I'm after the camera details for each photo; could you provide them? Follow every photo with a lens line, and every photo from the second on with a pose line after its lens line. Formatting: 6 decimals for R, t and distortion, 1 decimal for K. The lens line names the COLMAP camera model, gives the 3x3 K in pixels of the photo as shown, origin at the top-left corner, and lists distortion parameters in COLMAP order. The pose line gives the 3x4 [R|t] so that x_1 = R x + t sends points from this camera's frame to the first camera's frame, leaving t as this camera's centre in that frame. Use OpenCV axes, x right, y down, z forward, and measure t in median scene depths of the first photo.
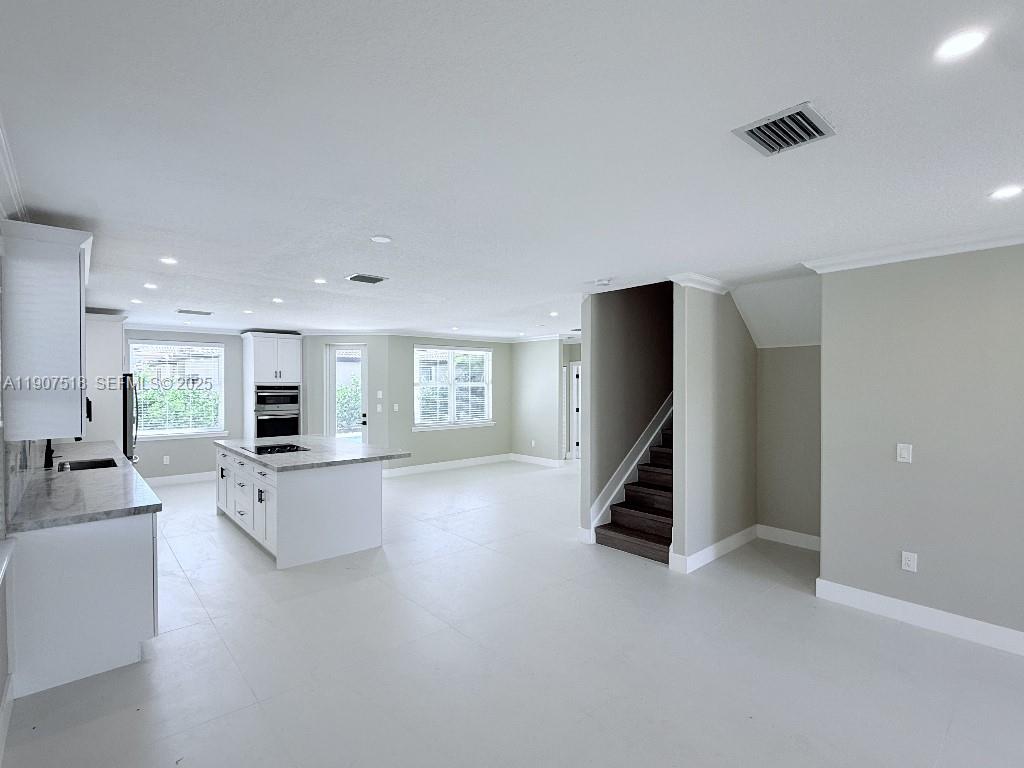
lens RADIAL K [[495.4, 0, 512.0], [0, 495.4, 384.0], [0, 0, 1]] dist [0.002526, 0.000298]
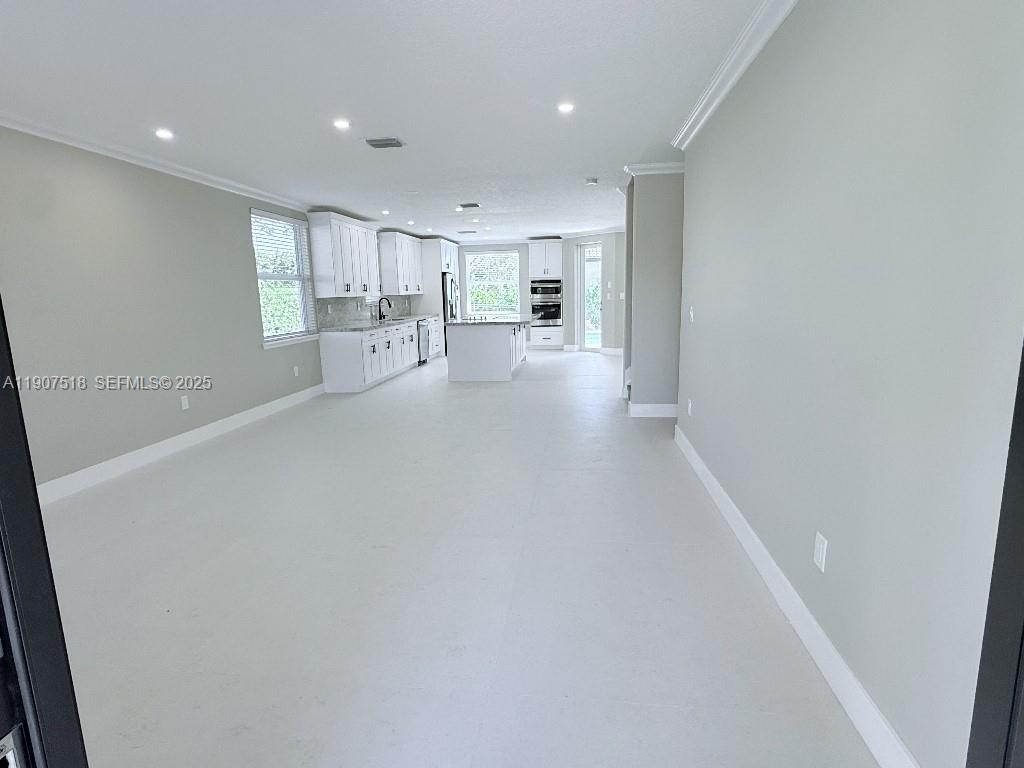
lens RADIAL K [[564.4, 0, 512.0], [0, 564.4, 384.0], [0, 0, 1]] dist [-0.002609, -0.000697]
pose [[0.651632, 0.109900, -0.750532, 0.621237], [0.019136, 0.986752, 0.161104, 0.032992], [0.758294, -0.119343, 0.640896, -0.065240]]
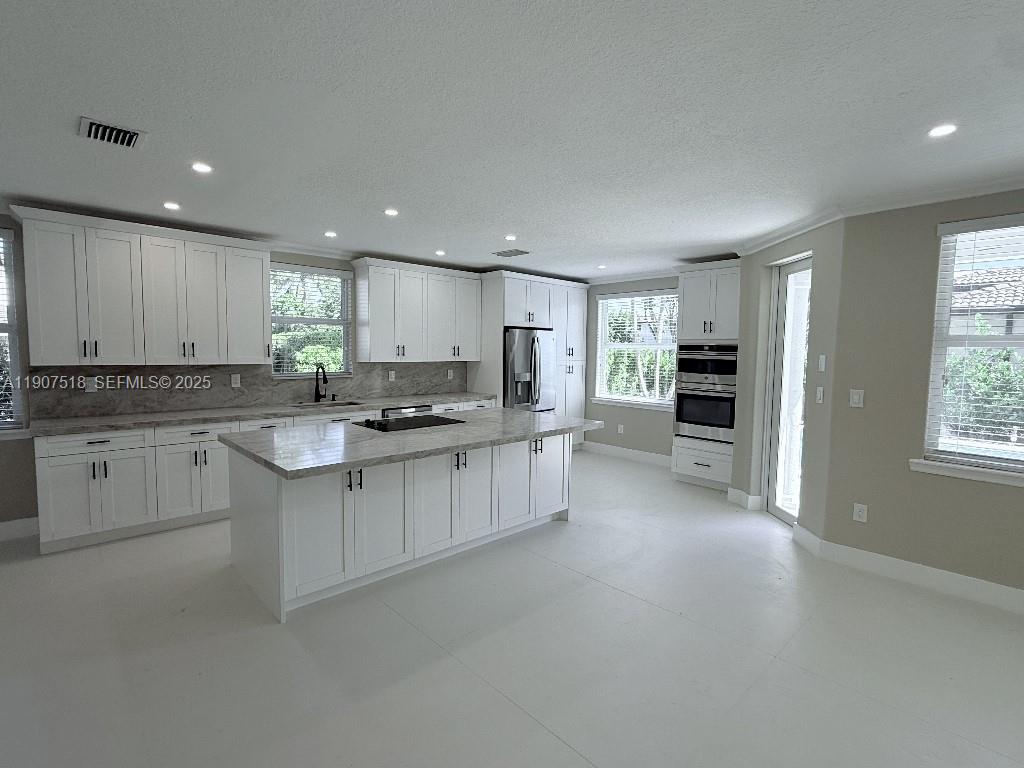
lens RADIAL K [[495.4, 0, 512.0], [0, 495.4, 384.0], [0, 0, 1]] dist [0.002526, 0.000298]
pose [[0.018587, 0.072242, -0.997214, 0.162071], [-0.020427, 0.997205, 0.071861, 0.013206], [0.999619, 0.019034, 0.020011, 0.726729]]
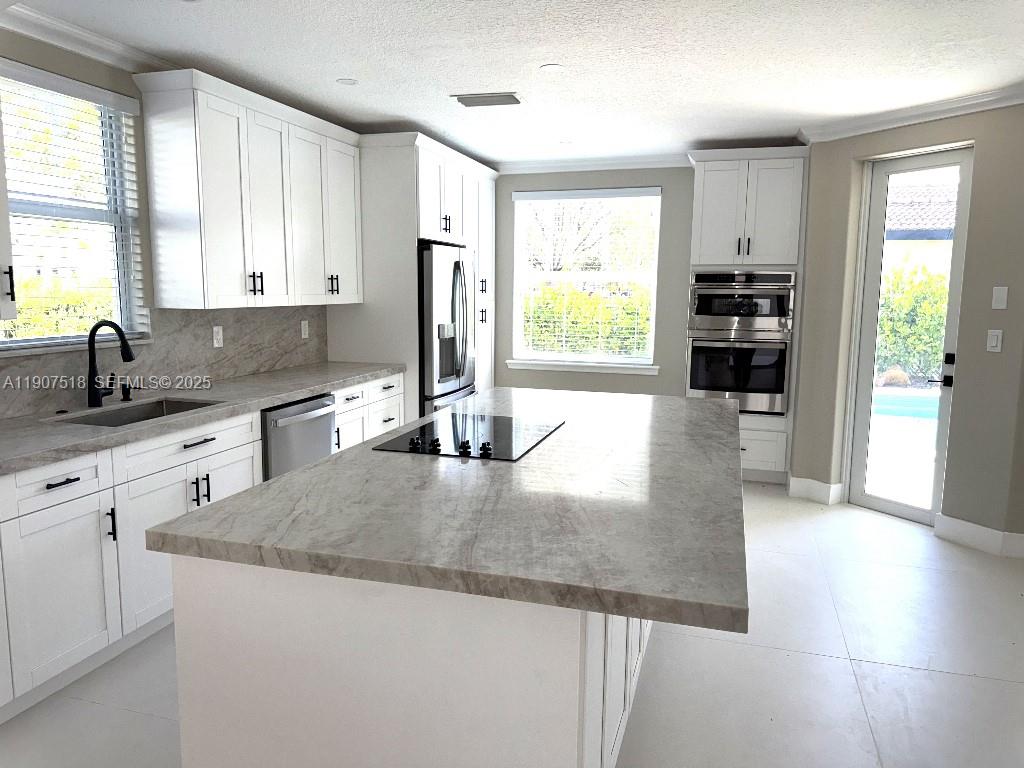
lens RADIAL K [[732.2, 0, 512.0], [0, 732.2, 384.0], [0, 0, 1]] dist [0.011578, -0.001756]
pose [[0.512266, 0.117383, -0.850767, -0.017809], [-0.016199, 0.991760, 0.127082, 0.021213], [0.858674, -0.051318, 0.509947, 0.488333]]
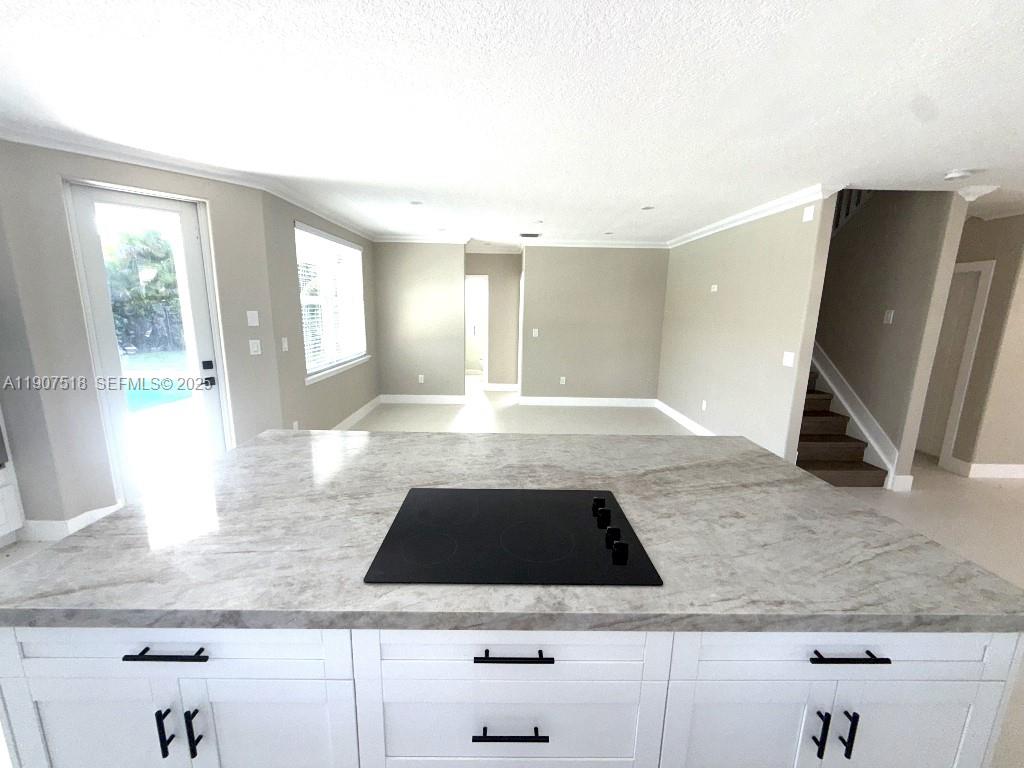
lens RADIAL K [[408.9, 0, 512.0], [0, 408.9, 384.0], [0, 0, 1]] dist [-0.000275, -0.000051]
pose [[0.657464, -0.132502, 0.741744, -0.405880], [-0.013641, 0.982162, 0.187540, 0.005728], [-0.753363, -0.133419, 0.643929, 0.553217]]
